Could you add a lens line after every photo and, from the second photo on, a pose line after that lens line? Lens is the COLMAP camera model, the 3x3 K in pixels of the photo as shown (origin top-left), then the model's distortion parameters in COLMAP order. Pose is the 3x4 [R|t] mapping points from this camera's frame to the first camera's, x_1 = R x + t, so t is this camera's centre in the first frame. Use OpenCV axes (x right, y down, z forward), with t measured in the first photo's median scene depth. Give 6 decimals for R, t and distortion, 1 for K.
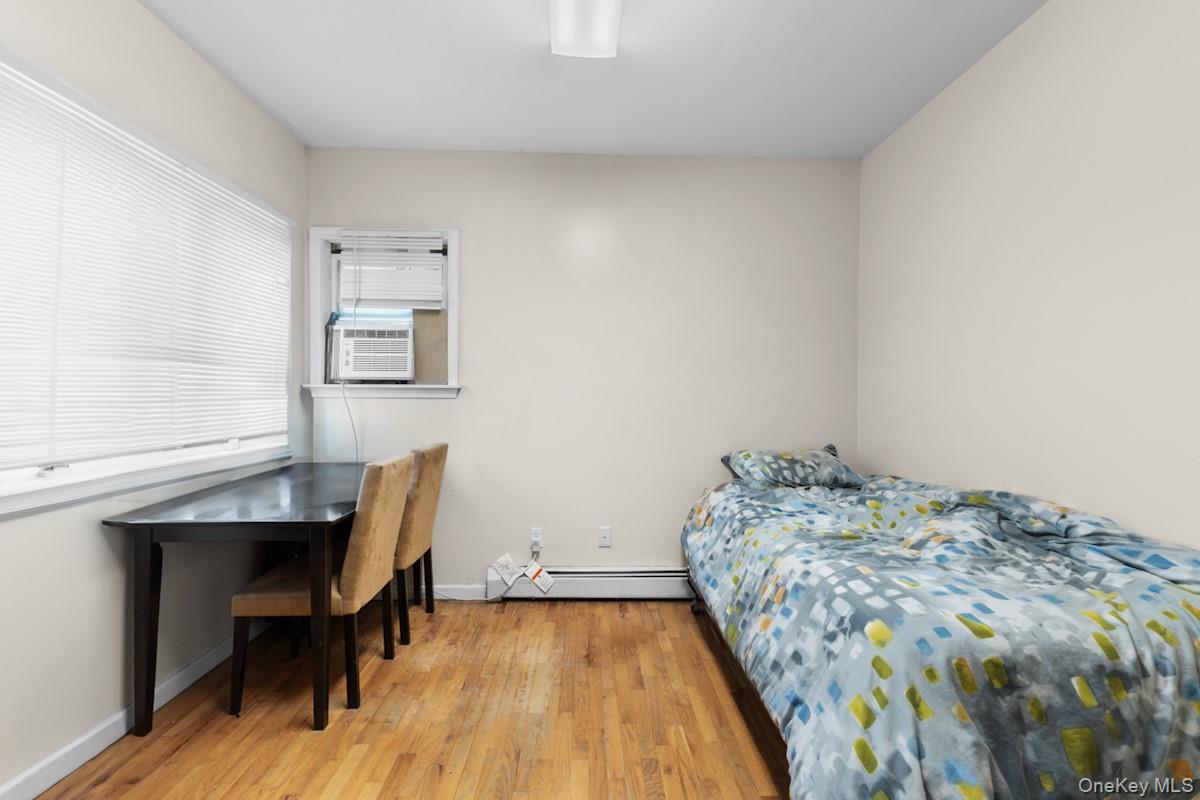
lens RADIAL K [[516.5, 0, 597.1], [0, 516.5, 399.3], [0, 0, 1]] dist [0.011522, -0.001236]
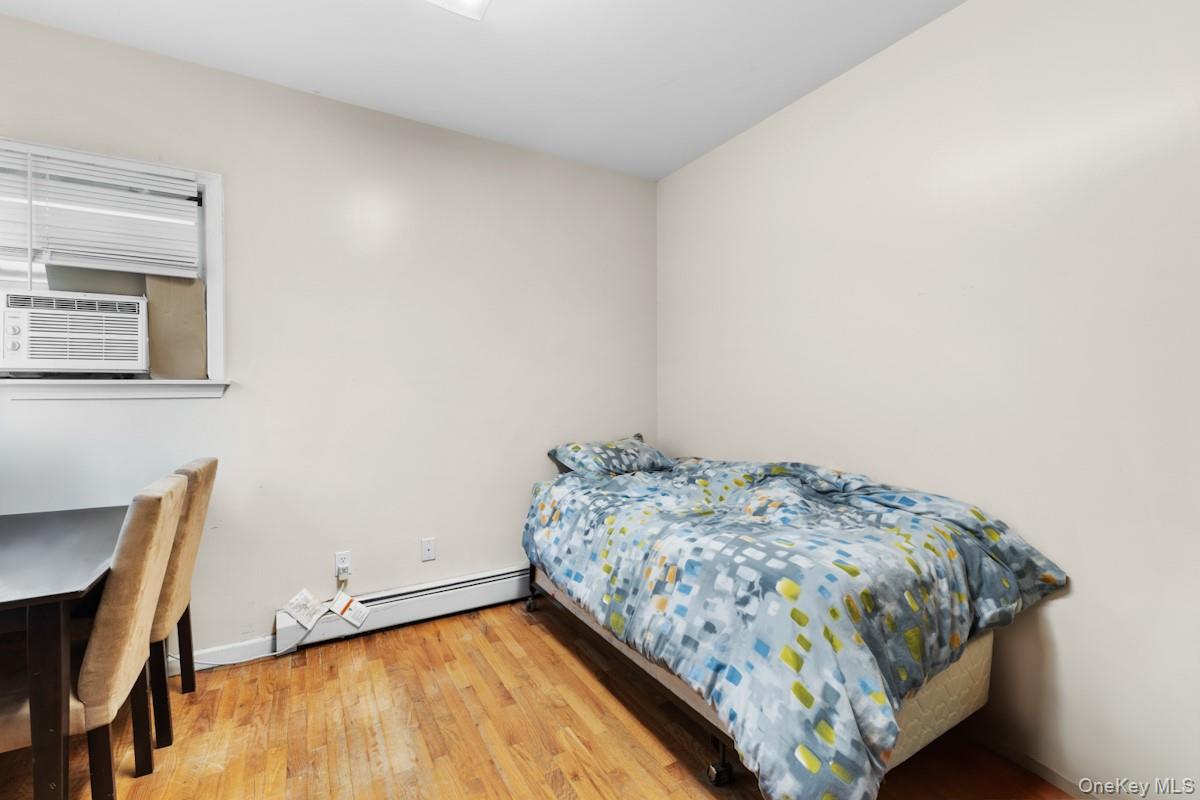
lens RADIAL K [[516.5, 0, 600.5], [0, 516.5, 393.0], [0, 0, 1]] dist [0.011522, -0.001236]
pose [[0.873956, -0.013469, 0.485818, -0.237878], [0.014682, 0.999891, 0.001311, -0.002474], [-0.485783, 0.005987, 0.874059, 0.104140]]
